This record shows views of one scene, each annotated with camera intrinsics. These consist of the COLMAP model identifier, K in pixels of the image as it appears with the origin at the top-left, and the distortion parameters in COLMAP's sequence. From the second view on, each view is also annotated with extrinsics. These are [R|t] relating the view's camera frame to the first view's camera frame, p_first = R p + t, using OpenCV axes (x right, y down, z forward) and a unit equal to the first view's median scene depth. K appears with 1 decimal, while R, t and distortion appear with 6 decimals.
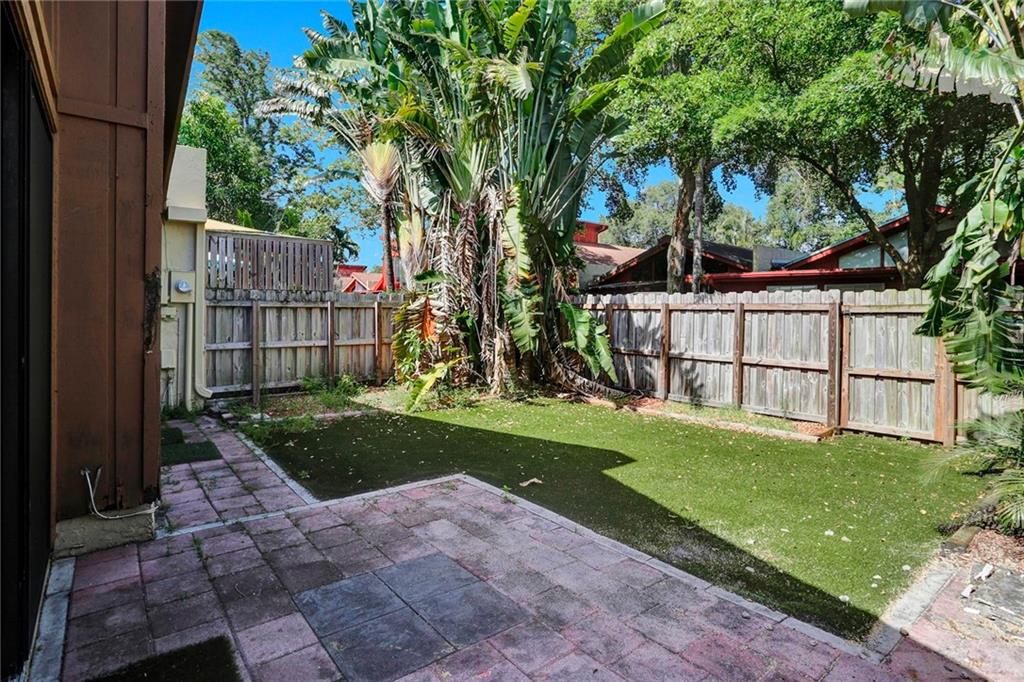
lens RADIAL K [[522.4, 0, 507.9], [0, 522.4, 310.0], [0, 0, 1]] dist [-0.028311, 0.000675]
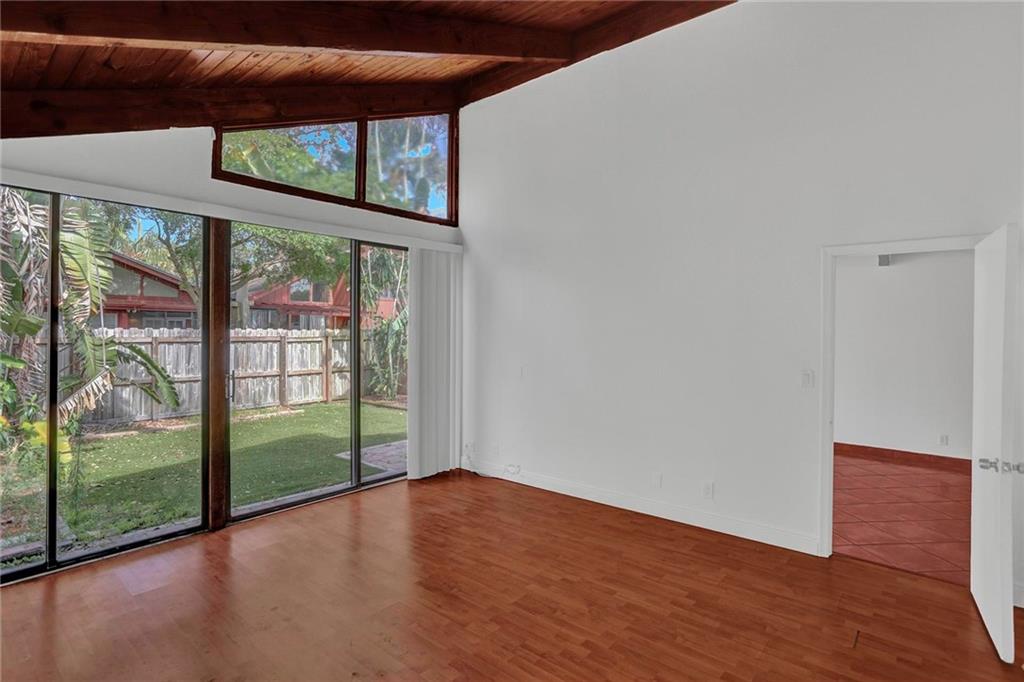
lens RADIAL K [[509.3, 0, 498.4], [0, 509.3, 335.0], [0, 0, 1]] dist [-0.022148, 0.000610]
pose [[-0.189731, -0.016968, 0.981689, -1.278641], [-0.005554, 0.999853, 0.016208, -0.052872], [-0.981820, -0.002377, -0.189798, 0.636278]]
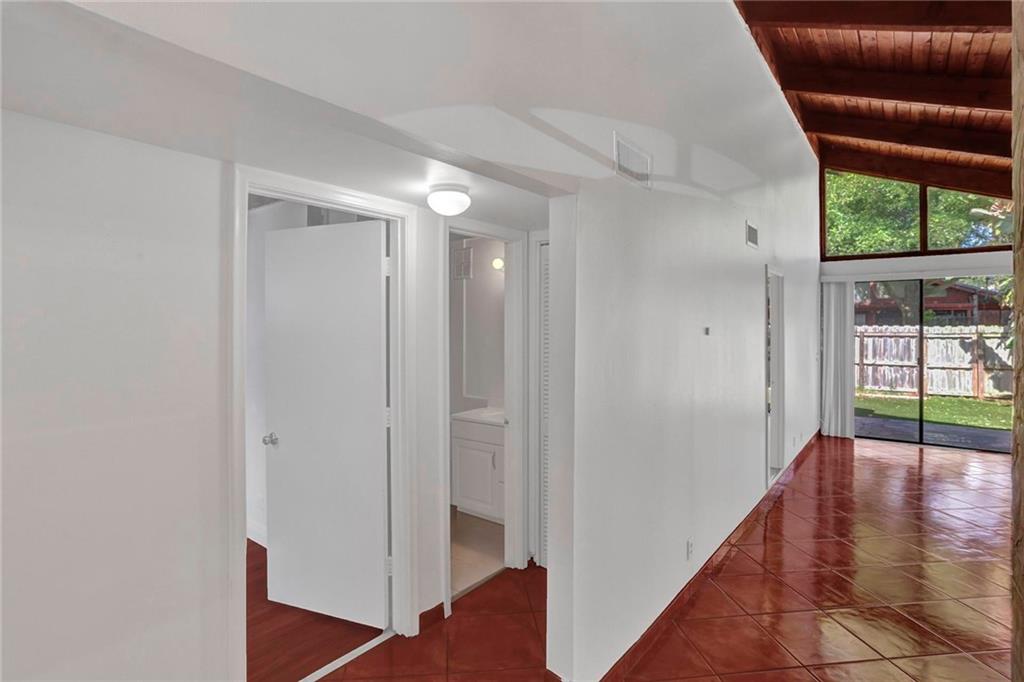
lens RADIAL K [[522.3, 0, 506.7], [0, 522.3, 324.1], [0, 0, 1]] dist [-0.040662, 0.018547]
pose [[0.973498, -0.008724, 0.228531, -1.467873], [0.008576, 0.999962, 0.001643, -0.066473], [-0.228537, 0.000361, 0.973535, -0.609215]]
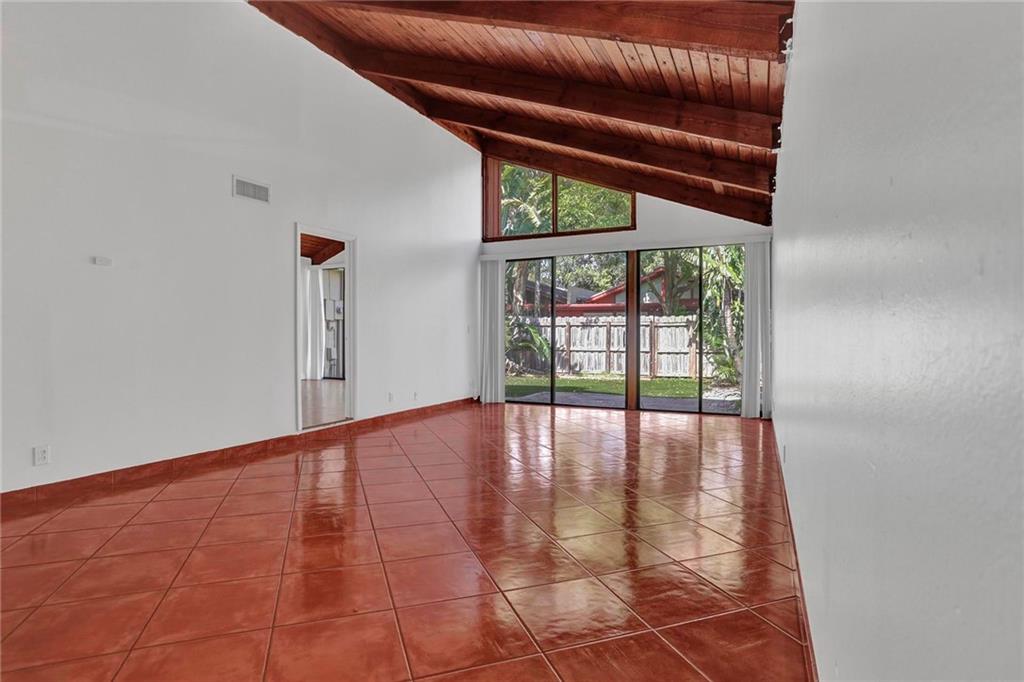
lens RADIAL K [[523.8, 0, 501.4], [0, 523.8, 342.9], [0, 0, 1]] dist [-0.065624, -0.000132]
pose [[0.907566, -0.016376, 0.419590, -0.975476], [0.007880, 0.999728, 0.021973, 0.025489], [-0.419836, -0.016636, 0.907448, -0.839995]]
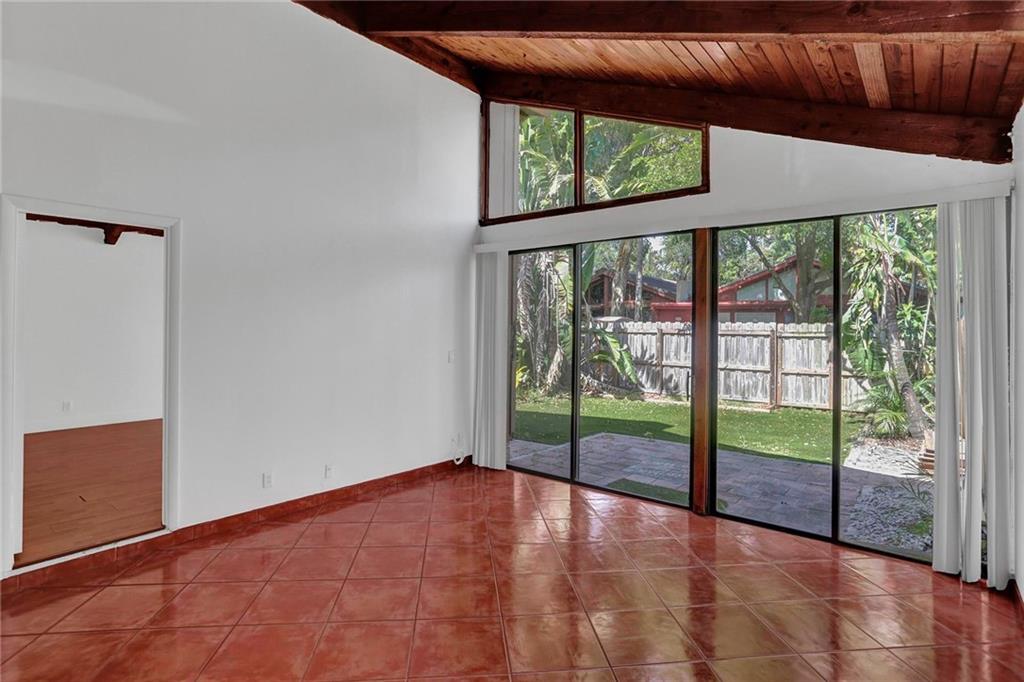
lens RADIAL K [[522.3, 0, 506.7], [0, 522.3, 324.1], [0, 0, 1]] dist [-0.040662, 0.018547]
pose [[0.978618, -0.000517, 0.205685, -0.582752], [0.000732, 0.999999, -0.000971, -0.035462], [-0.205684, 0.001101, 0.978618, -0.481342]]
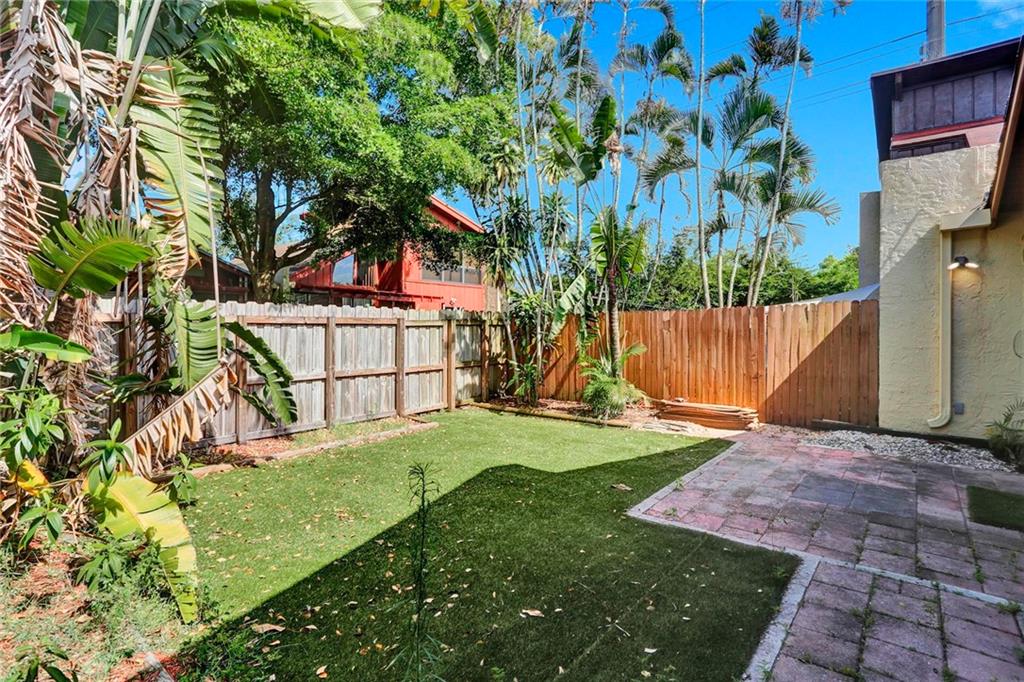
lens RADIAL K [[522.3, 0, 506.7], [0, 522.3, 324.1], [0, 0, 1]] dist [-0.040662, 0.018547]
pose [[-0.222453, -0.006533, 0.974921, -0.696759], [-0.004629, 0.999973, 0.005645, -0.007548], [-0.974932, -0.003257, -0.222478, 1.083149]]
